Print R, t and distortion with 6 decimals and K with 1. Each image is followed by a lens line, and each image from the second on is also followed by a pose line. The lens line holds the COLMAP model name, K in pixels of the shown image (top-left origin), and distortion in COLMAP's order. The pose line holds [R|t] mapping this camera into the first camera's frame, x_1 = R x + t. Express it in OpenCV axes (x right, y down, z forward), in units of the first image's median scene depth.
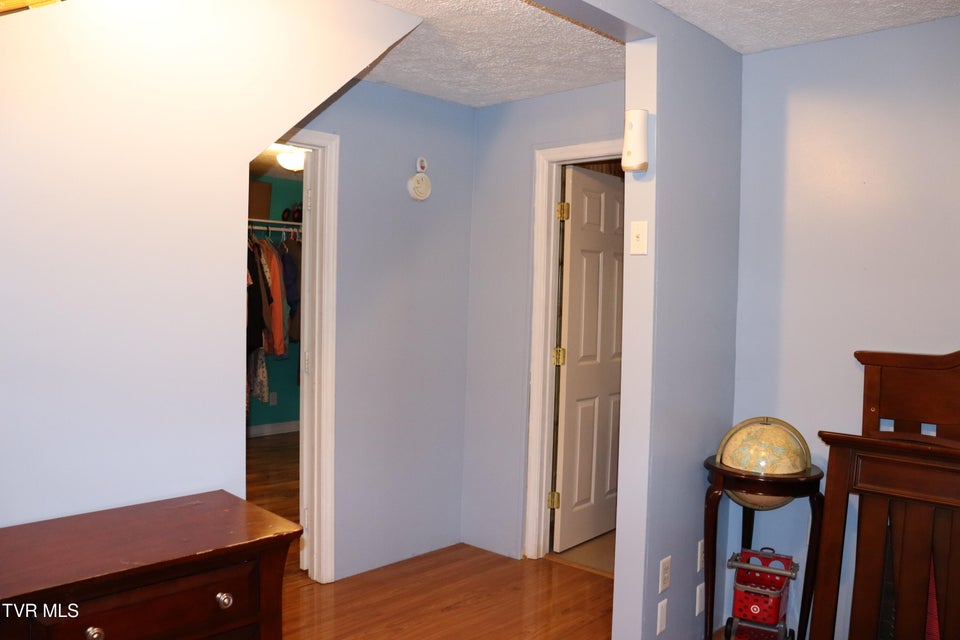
lens RADIAL K [[785.9, 0, 473.9], [0, 785.9, 313.5], [0, 0, 1]] dist [-0.178639, 0.153687]
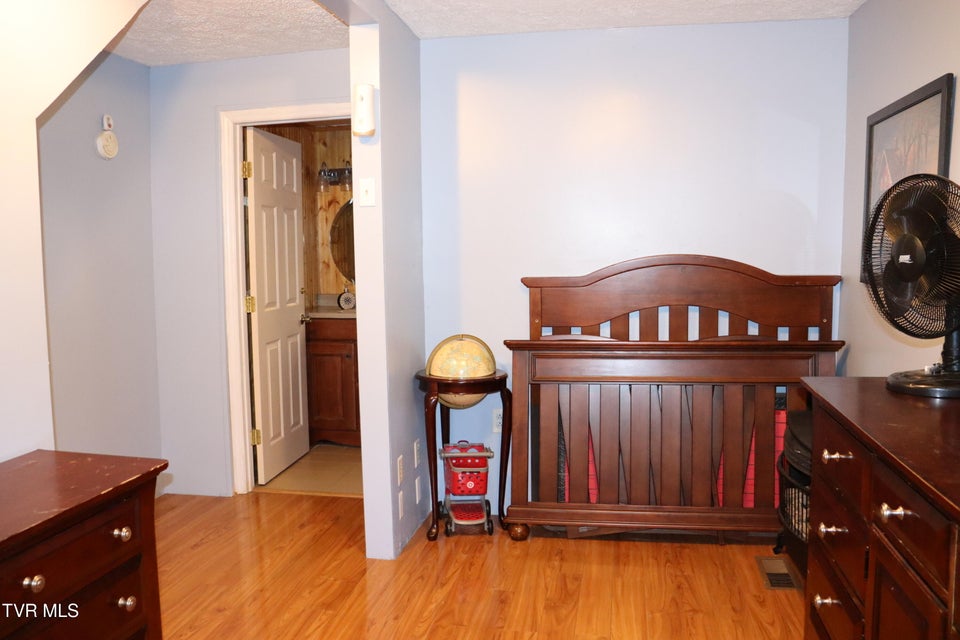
lens RADIAL K [[785.9, 0, 473.9], [0, 785.9, 313.5], [0, 0, 1]] dist [-0.178639, 0.153687]
pose [[0.841042, -0.081457, 0.534802, -0.247012], [0.051977, 0.996192, 0.069994, 0.010376], [-0.538467, -0.031070, 0.842073, -0.082353]]
